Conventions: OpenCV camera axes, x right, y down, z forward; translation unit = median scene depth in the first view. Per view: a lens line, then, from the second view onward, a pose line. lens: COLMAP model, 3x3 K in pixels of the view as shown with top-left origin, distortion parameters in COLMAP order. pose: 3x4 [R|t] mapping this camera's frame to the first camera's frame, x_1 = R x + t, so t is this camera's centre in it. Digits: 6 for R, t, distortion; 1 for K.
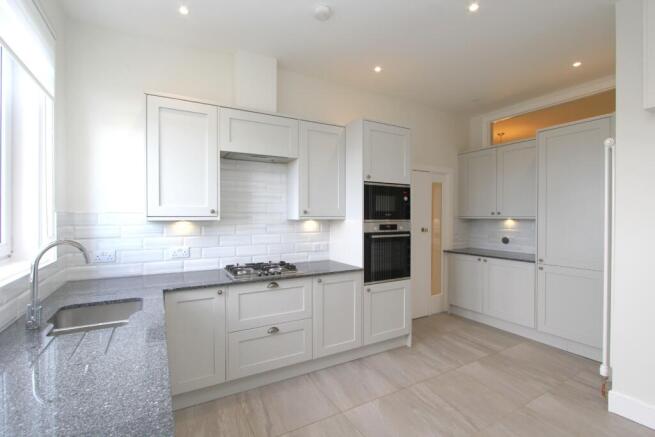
lens RADIAL K [[300.9, 0, 327.5], [0, 300.9, 218.5], [0, 0, 1]] dist [-0.014378, 0.000332]
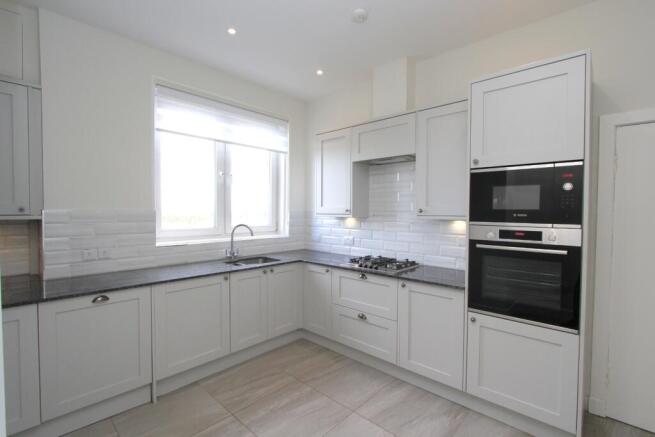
lens RADIAL K [[300.9, 0, 327.5], [0, 300.9, 218.5], [0, 0, 1]] dist [-0.014378, 0.000332]
pose [[0.302586, 0.025908, -0.952770, 0.704487], [-0.014791, 0.999638, 0.022485, -0.014065], [0.953007, 0.007289, 0.302860, 0.449122]]
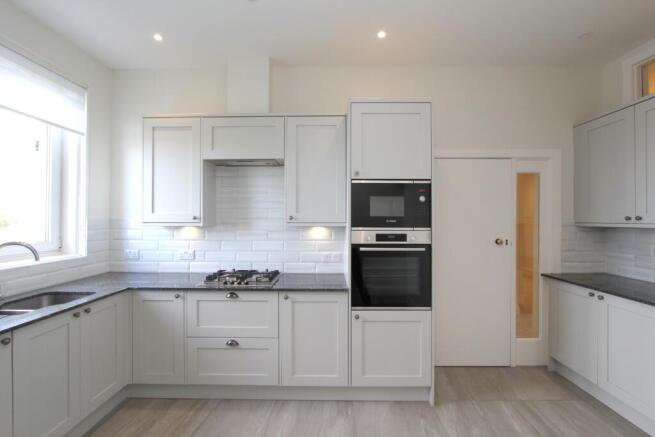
lens RADIAL K [[300.9, 0, 327.5], [0, 300.9, 218.5], [0, 0, 1]] dist [-0.014378, 0.000332]
pose [[0.862099, -0.000460, -0.506739, 0.467552], [-0.005257, 0.999938, -0.009851, -0.010967], [0.506712, 0.011156, 0.862043, 0.280198]]
